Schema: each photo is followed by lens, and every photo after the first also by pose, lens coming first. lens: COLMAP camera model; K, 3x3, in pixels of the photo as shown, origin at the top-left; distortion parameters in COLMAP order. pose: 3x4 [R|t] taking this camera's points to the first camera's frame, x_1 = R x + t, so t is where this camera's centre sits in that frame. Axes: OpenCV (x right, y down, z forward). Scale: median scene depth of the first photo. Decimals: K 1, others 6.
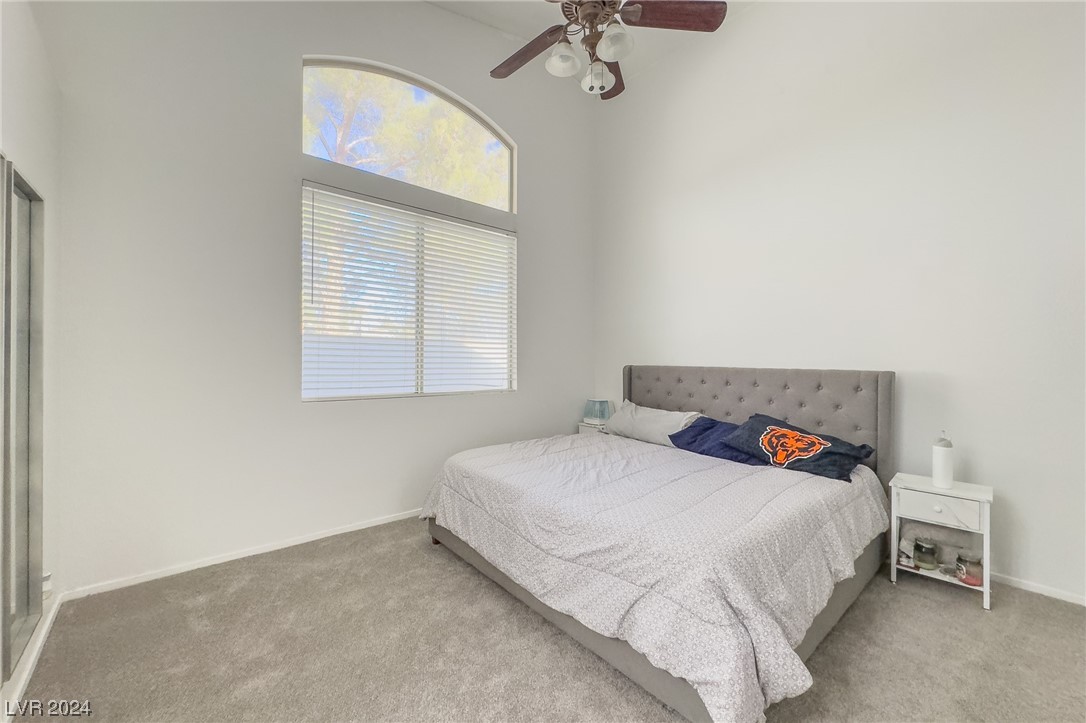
lens RADIAL K [[432.3, 0, 547.4], [0, 432.3, 358.8], [0, 0, 1]] dist [-0.001784, 0.000509]
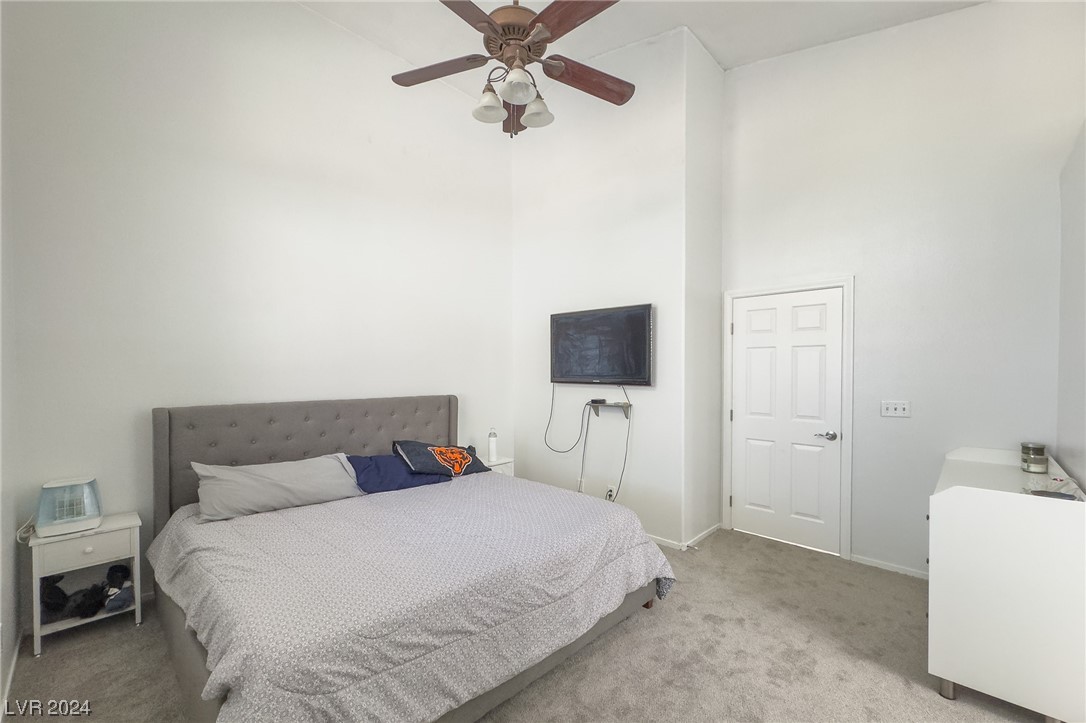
lens RADIAL K [[432.3, 0, 547.0], [0, 432.3, 369.5], [0, 0, 1]] dist [-0.001784, 0.000509]
pose [[-0.072513, -0.008039, 0.997335, -0.853645], [-0.002006, 0.999967, 0.007915, -0.085404], [-0.997365, -0.001426, -0.072527, 0.930191]]
